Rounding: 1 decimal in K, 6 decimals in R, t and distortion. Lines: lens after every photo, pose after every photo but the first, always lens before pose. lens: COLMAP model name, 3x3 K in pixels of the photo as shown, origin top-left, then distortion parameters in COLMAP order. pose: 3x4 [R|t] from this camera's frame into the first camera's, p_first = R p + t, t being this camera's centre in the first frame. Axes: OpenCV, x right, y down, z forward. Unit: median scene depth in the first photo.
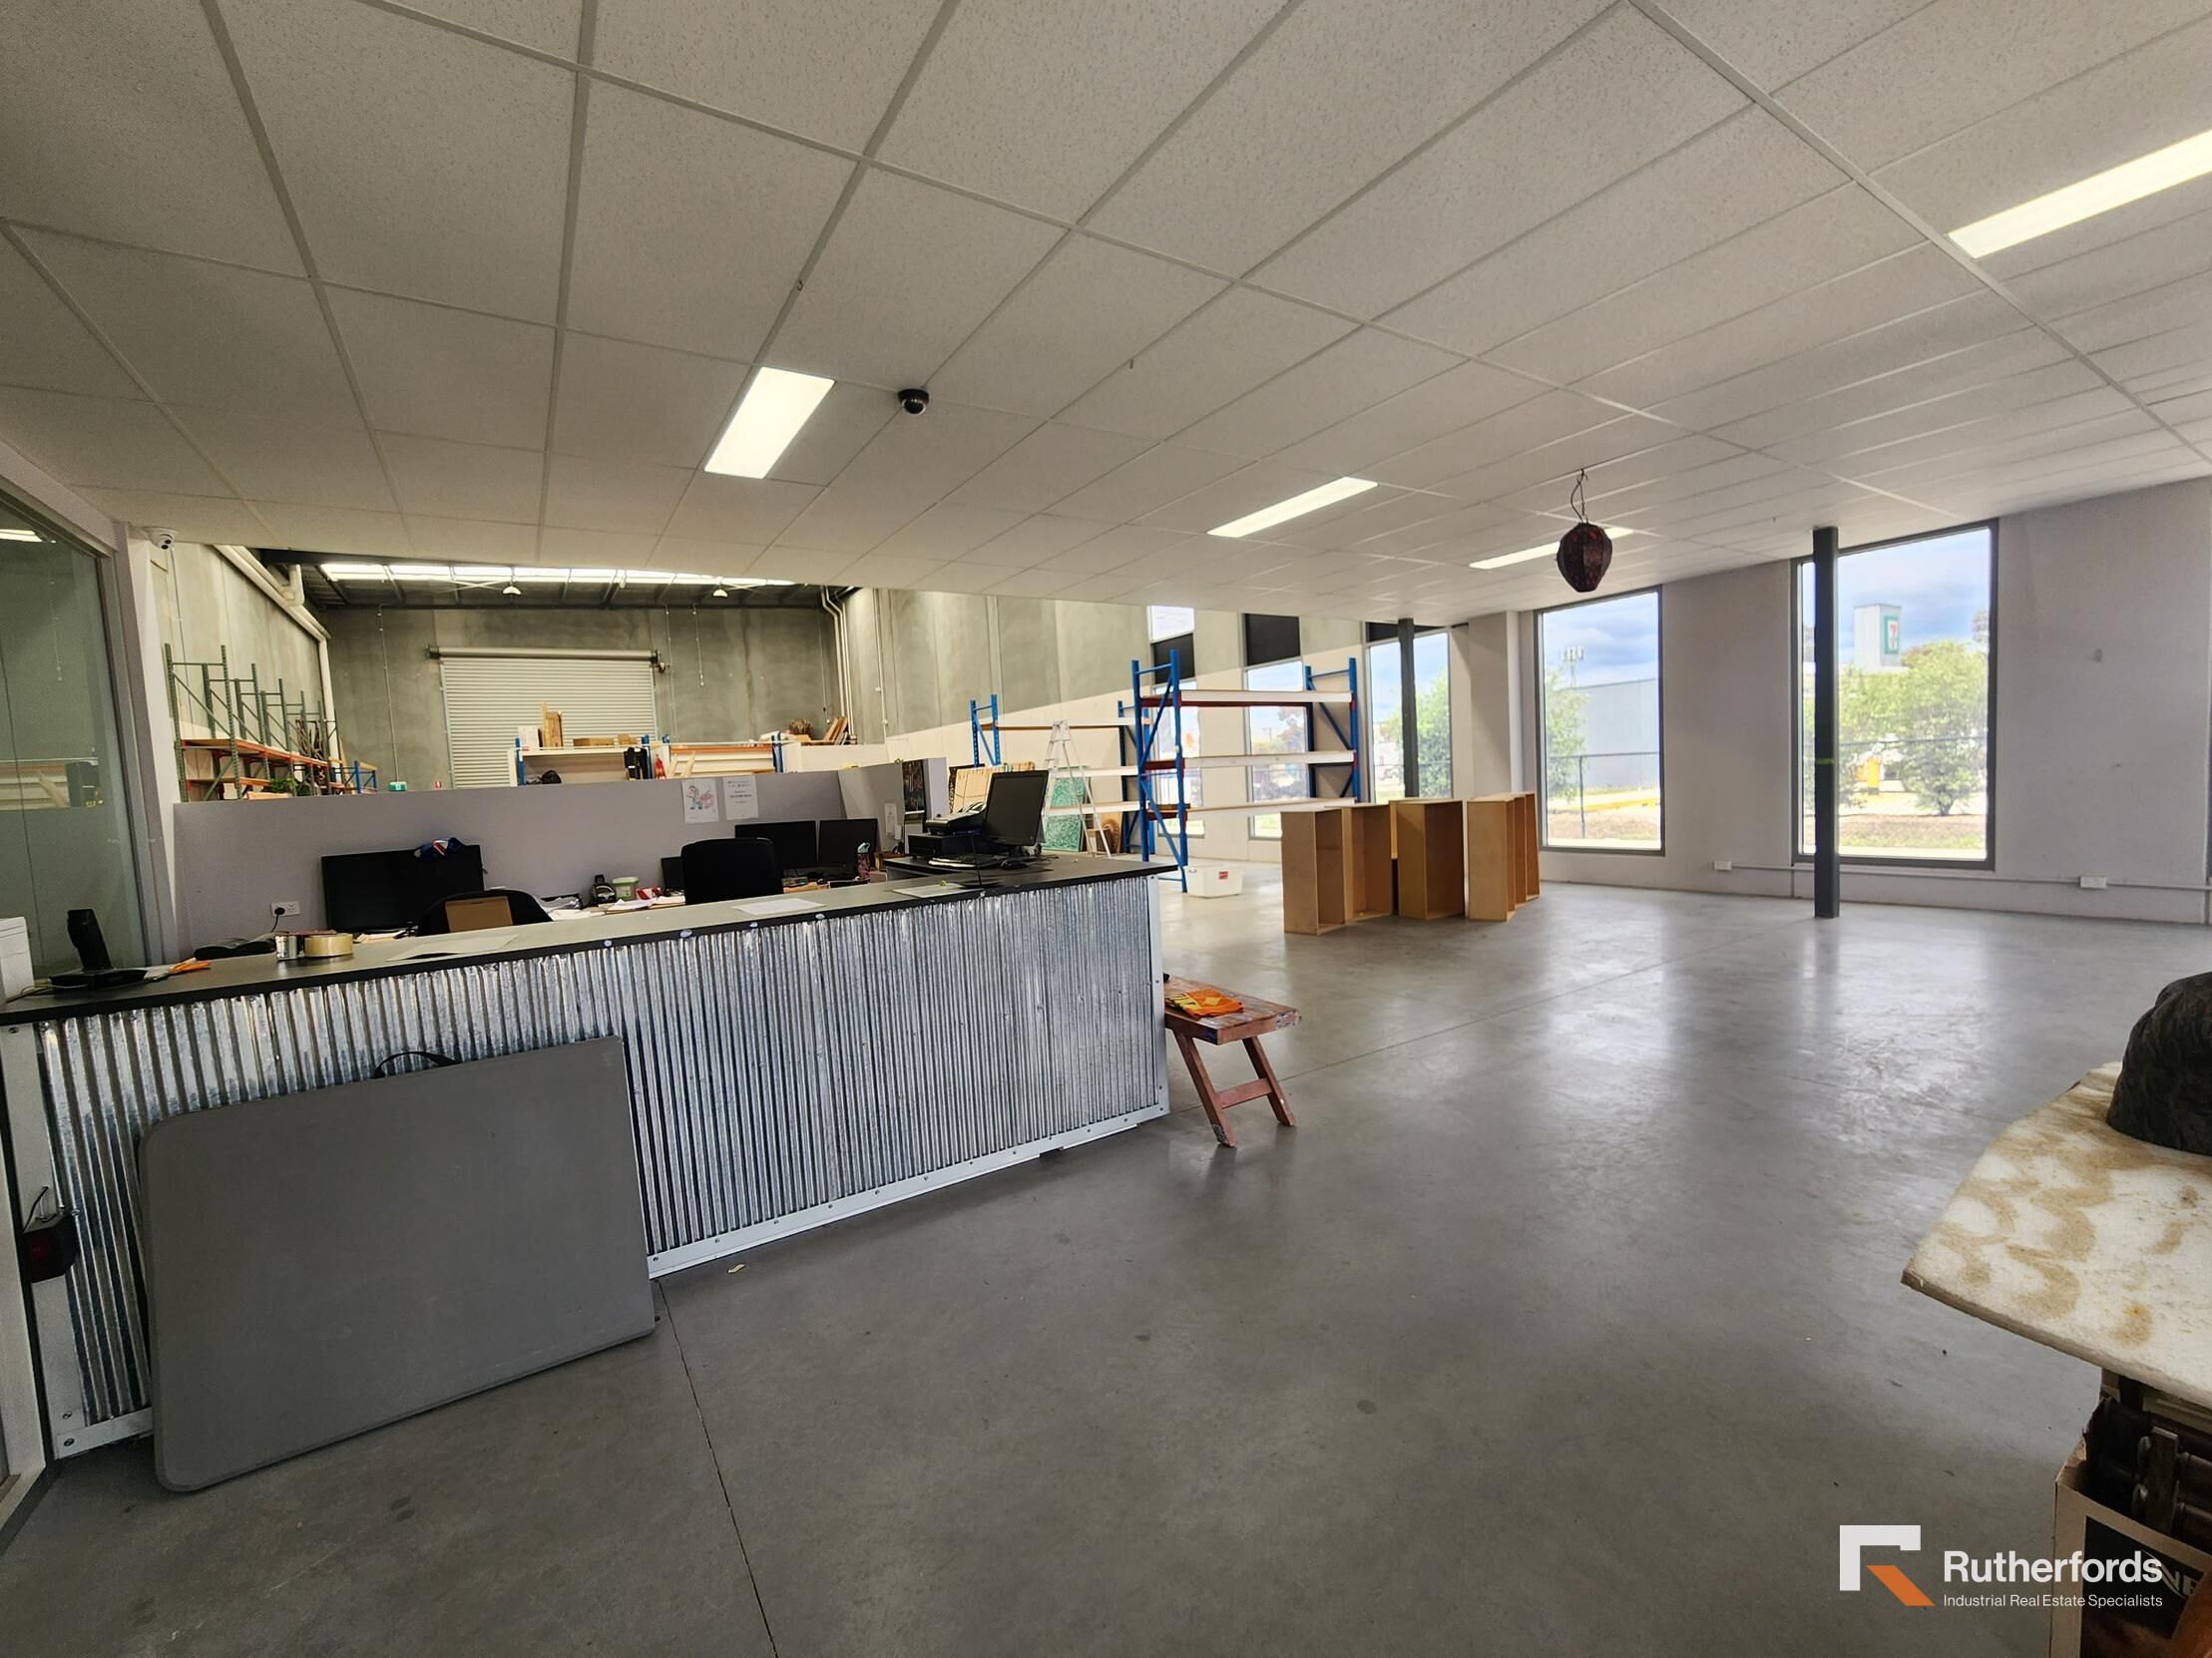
lens RADIAL K [[909.1, 0, 1102.7], [0, 909.1, 836.7], [0, 0, 1]] dist [-0.004921, -0.000241]
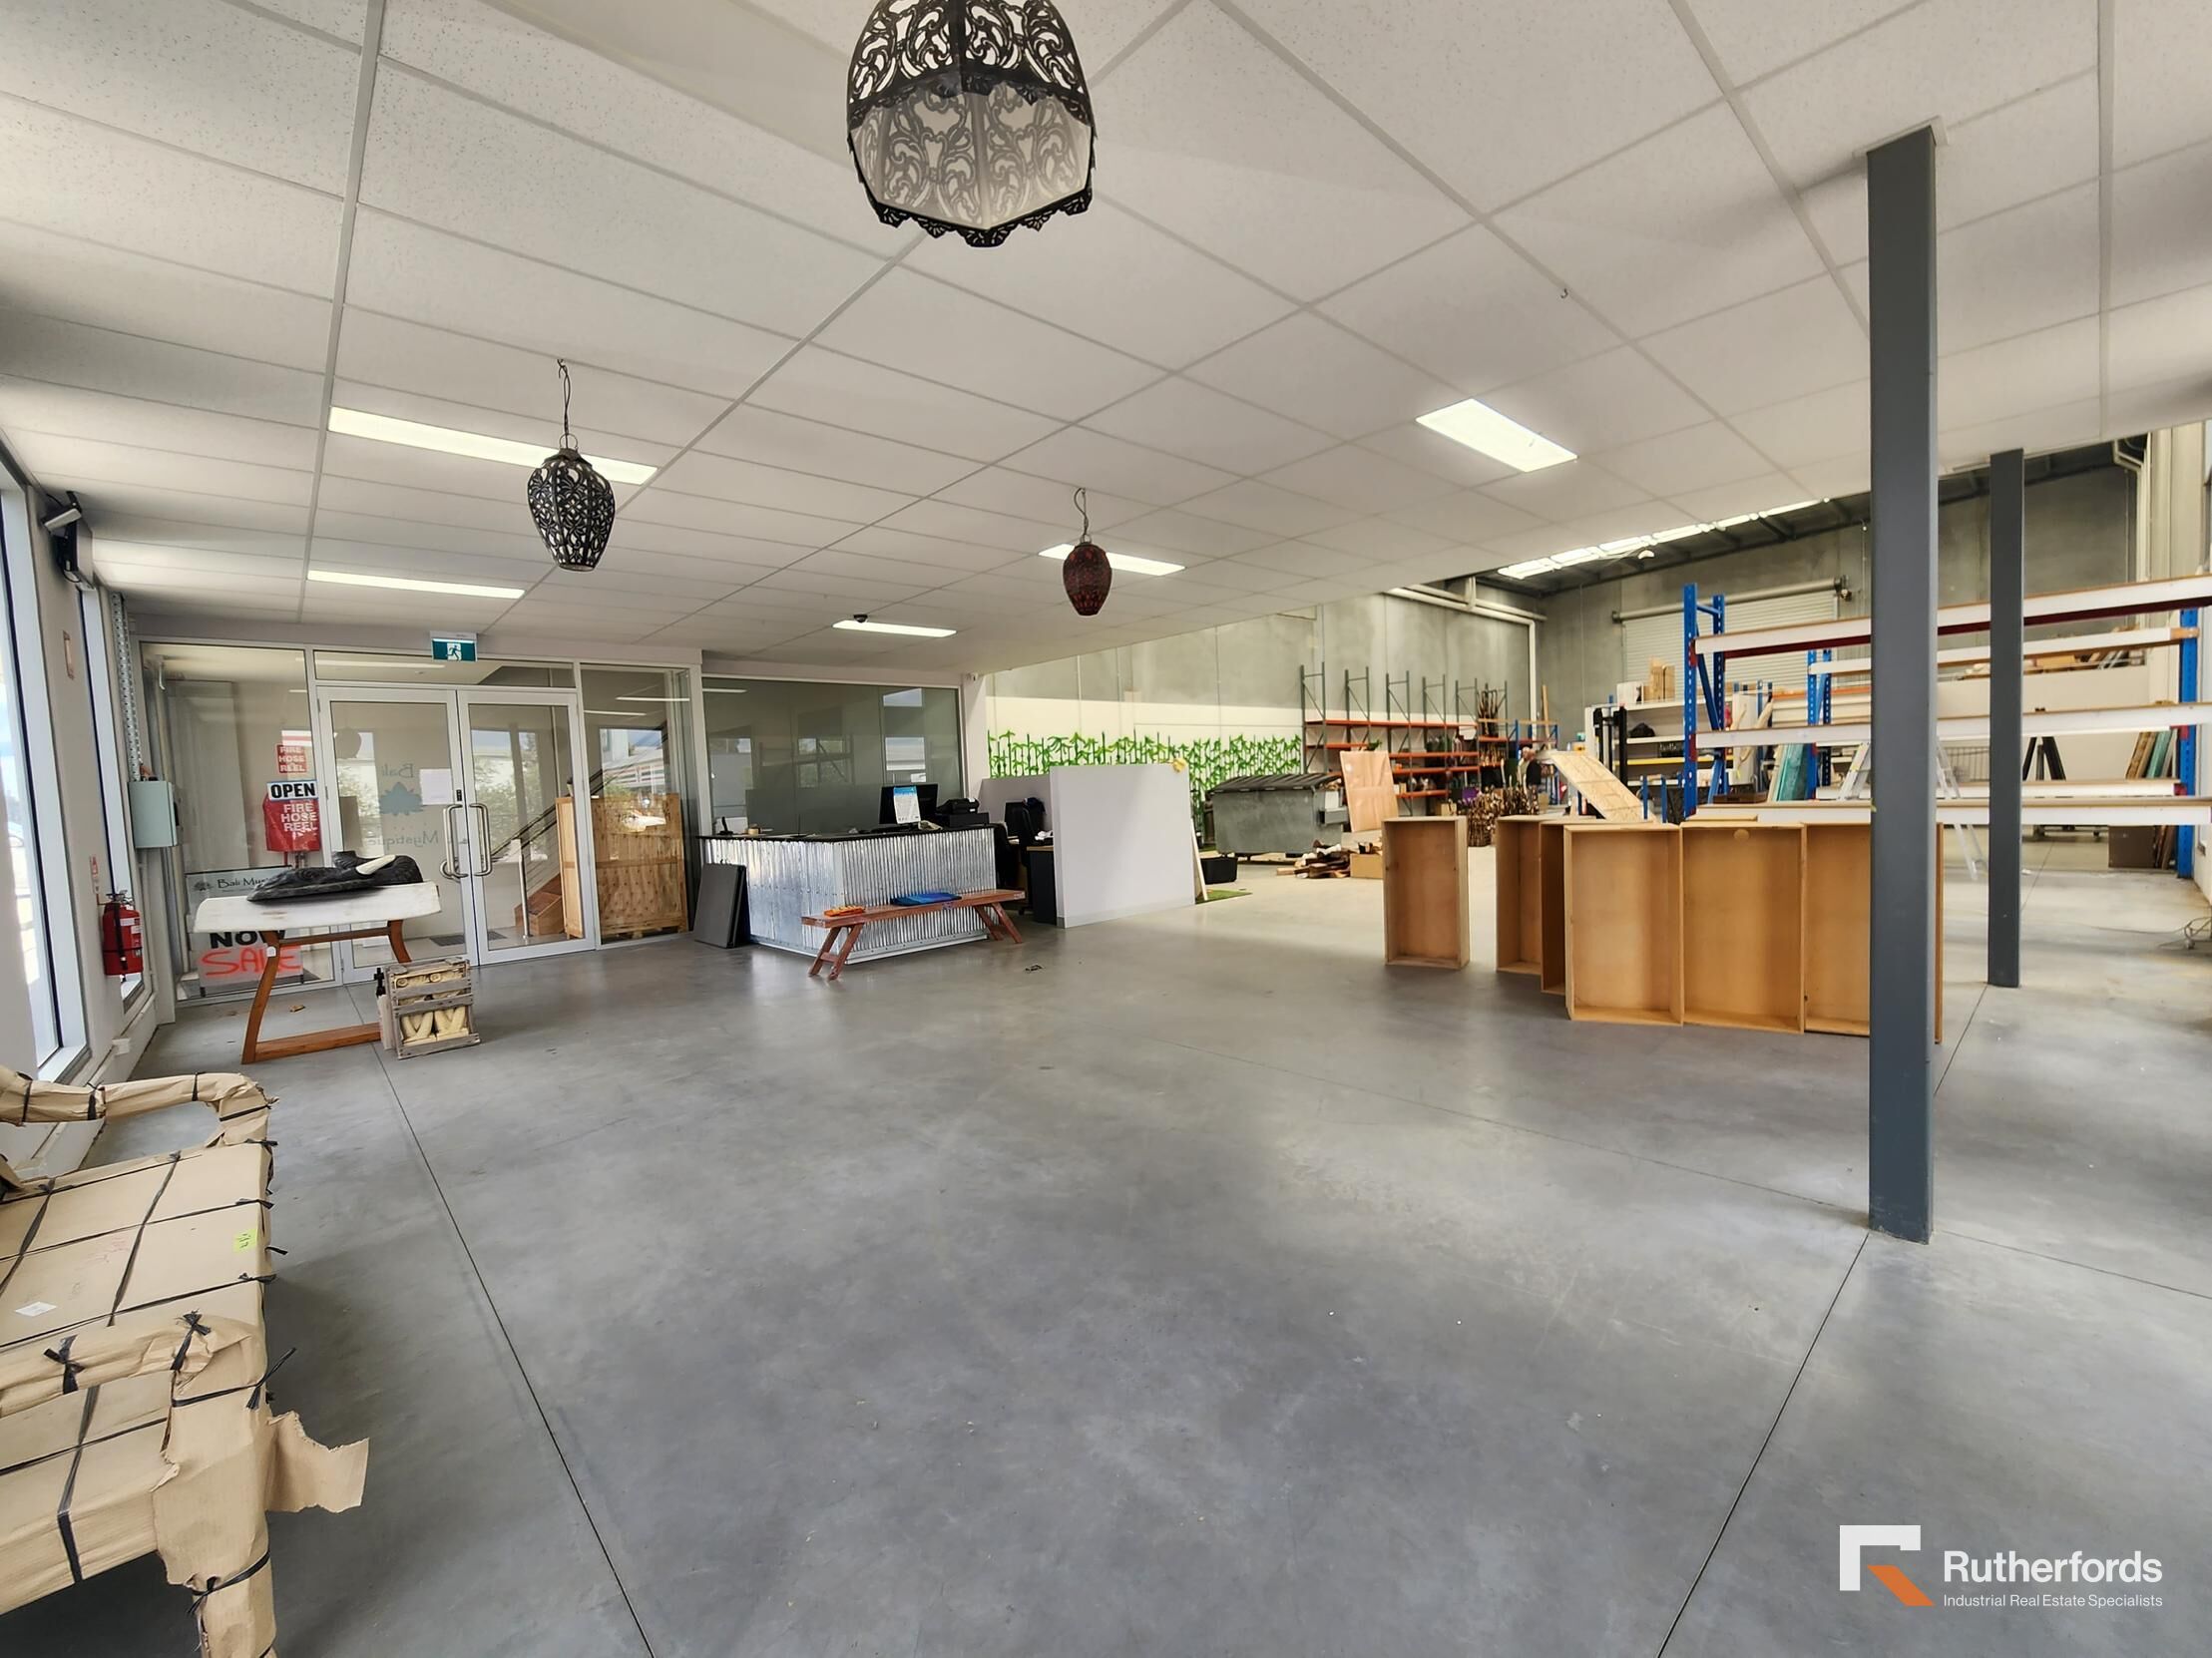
lens RADIAL K [[909.1, 0, 1102.7], [0, 909.1, 836.7], [0, 0, 1]] dist [-0.004921, -0.000241]
pose [[0.165585, 0.104182, -0.980677, 0.301289], [-0.027371, 0.994507, 0.101029, -0.026799], [0.985816, 0.010113, 0.167527, 0.170091]]
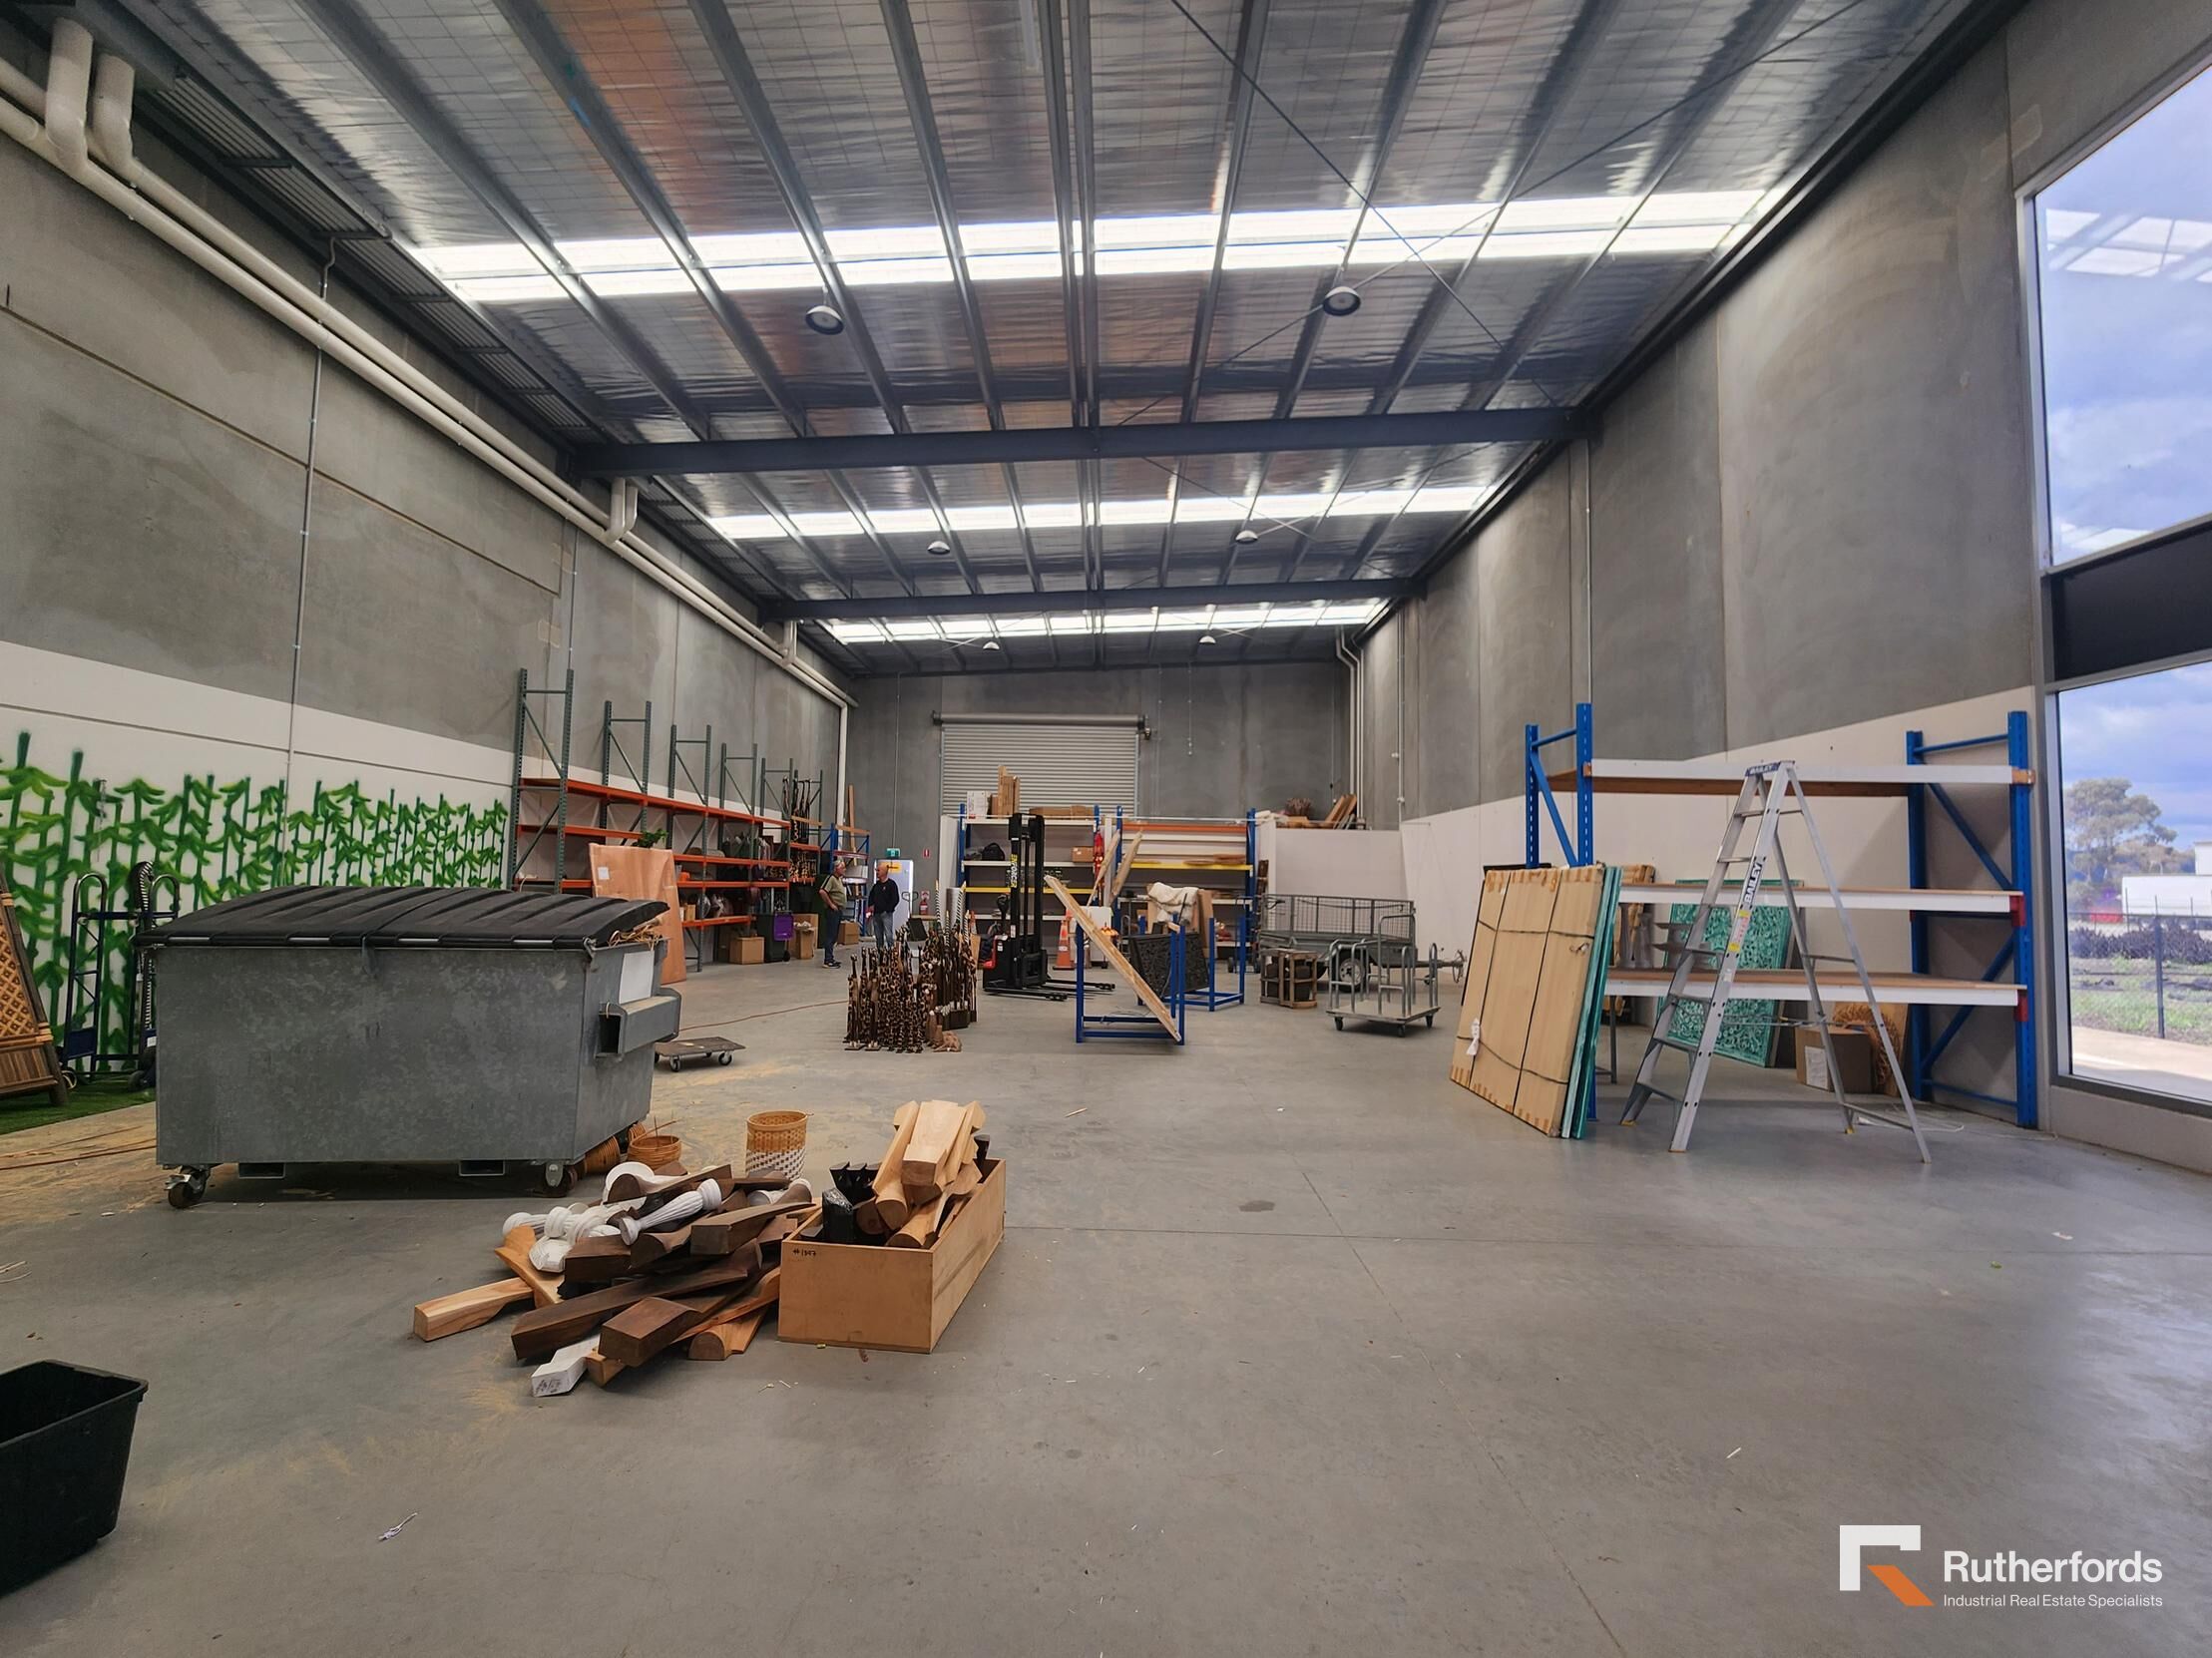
lens RADIAL K [[909.1, 0, 1102.7], [0, 909.1, 836.7], [0, 0, 1]] dist [-0.004921, -0.000241]
pose [[0.831808, 0.042580, -0.553428, -0.038646], [-0.100442, 0.992140, -0.074631, -0.021104], [0.545900, 0.117666, 0.829547, 0.293660]]
